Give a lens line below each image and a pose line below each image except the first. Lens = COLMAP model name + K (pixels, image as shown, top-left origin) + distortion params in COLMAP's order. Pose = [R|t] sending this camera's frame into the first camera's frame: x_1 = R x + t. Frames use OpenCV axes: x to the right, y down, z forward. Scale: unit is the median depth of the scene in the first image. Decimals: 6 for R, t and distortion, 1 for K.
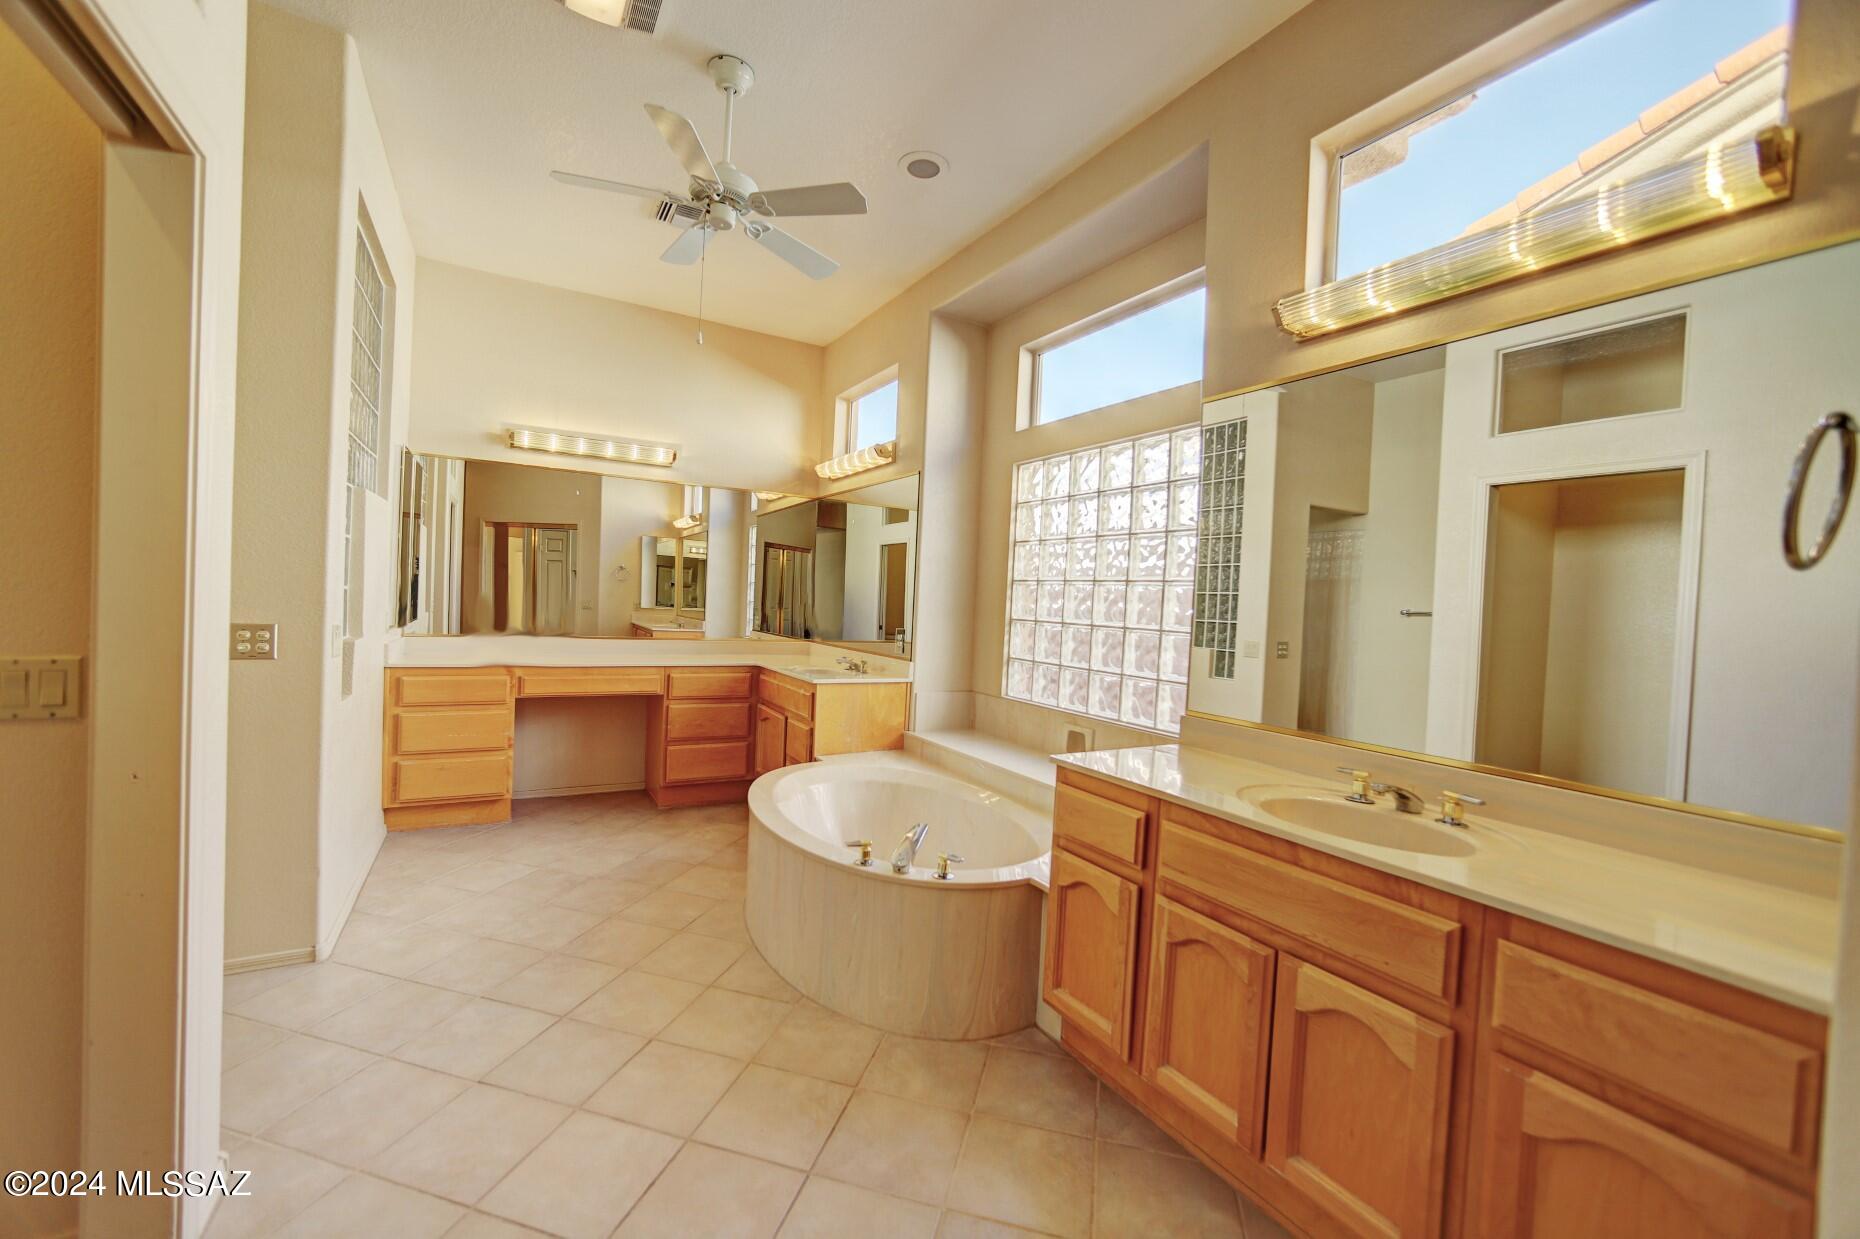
lens RADIAL K [[737.2, 0, 923.4], [0, 737.2, 614.8], [0, 0, 1]] dist [-0.039412, 0.015467]
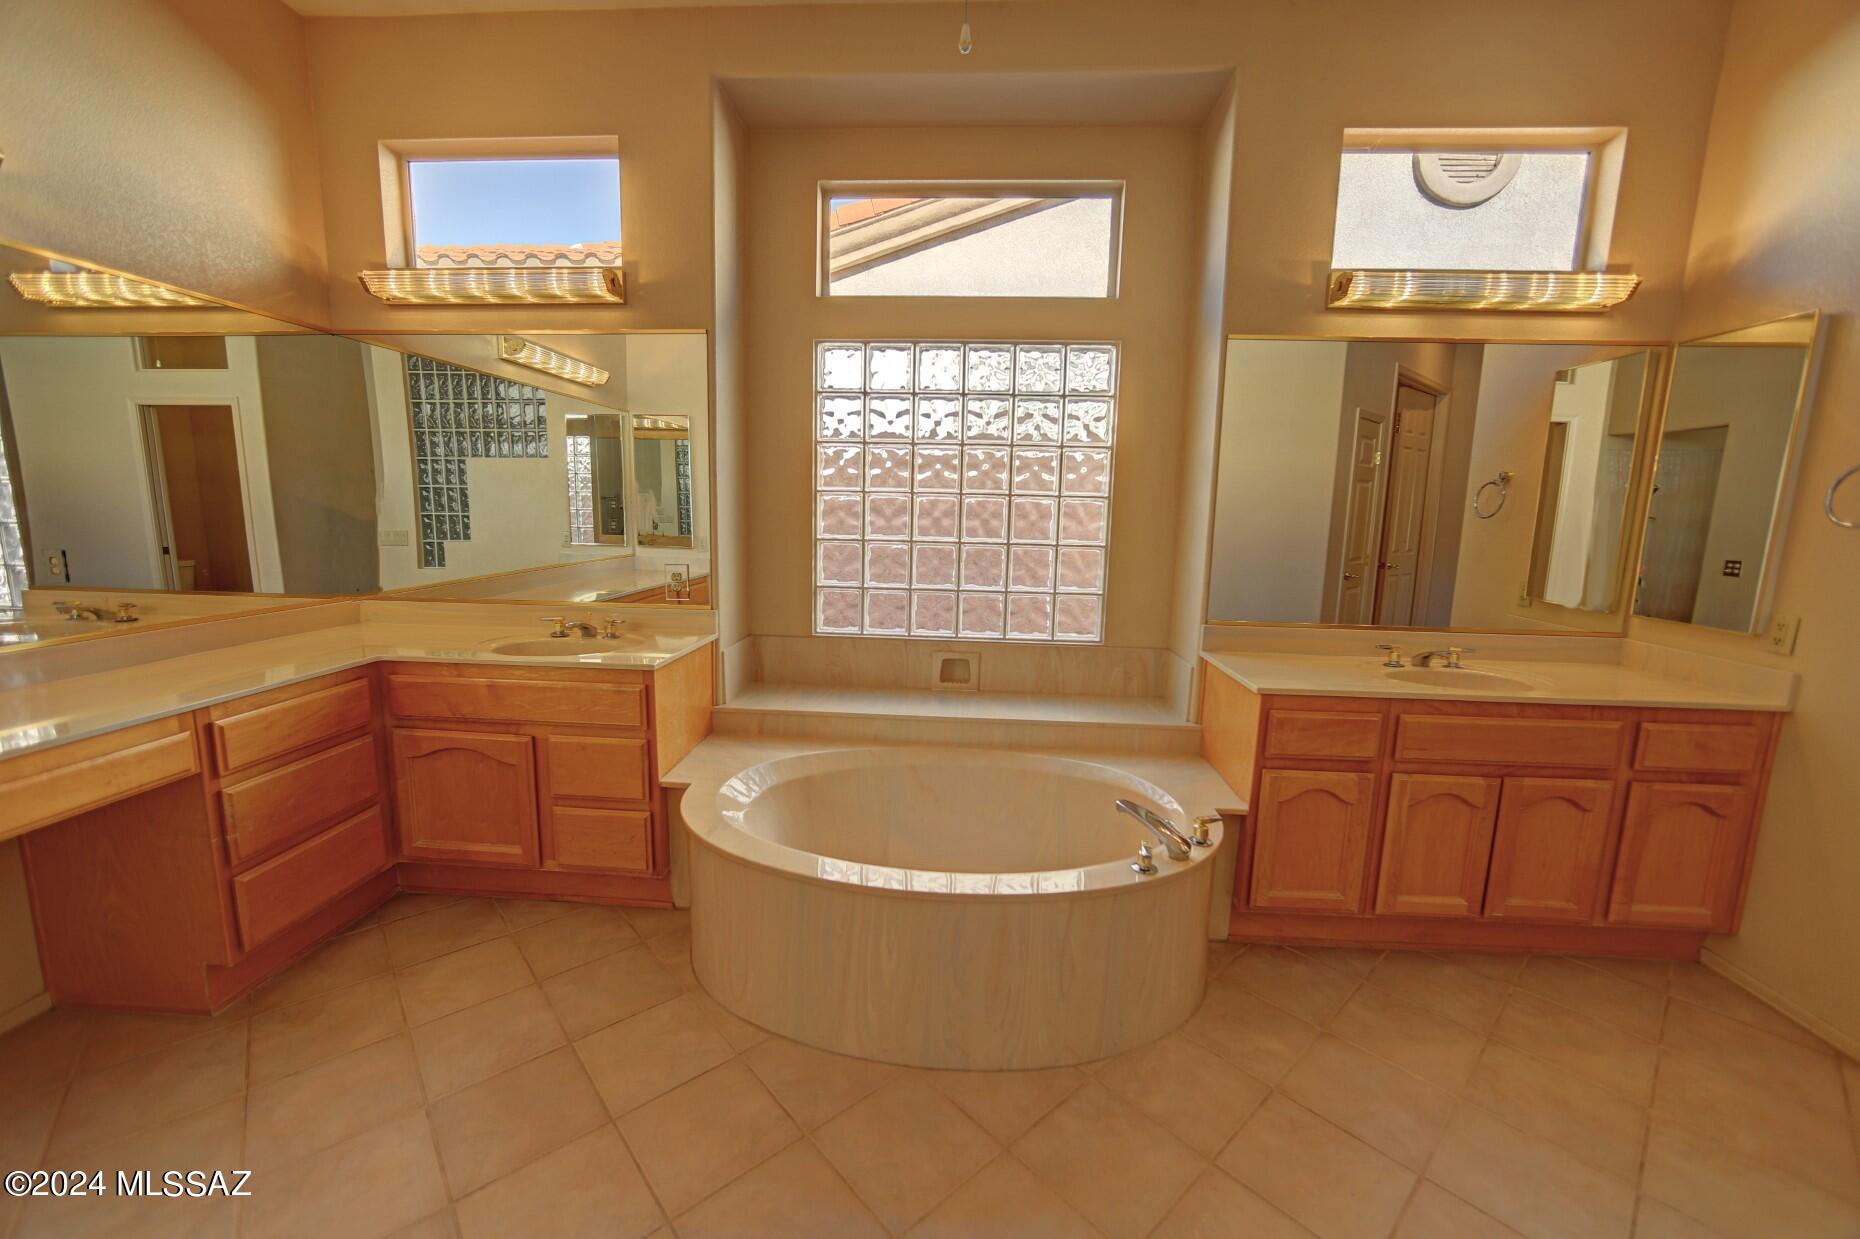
lens RADIAL K [[737.2, 0, 923.4], [0, 737.2, 614.8], [0, 0, 1]] dist [-0.039412, 0.015467]
pose [[0.552717, -0.155084, 0.818812, -0.506505], [0.020204, 0.984737, 0.172872, -0.052148], [-0.833124, -0.079006, 0.547414, 0.471800]]
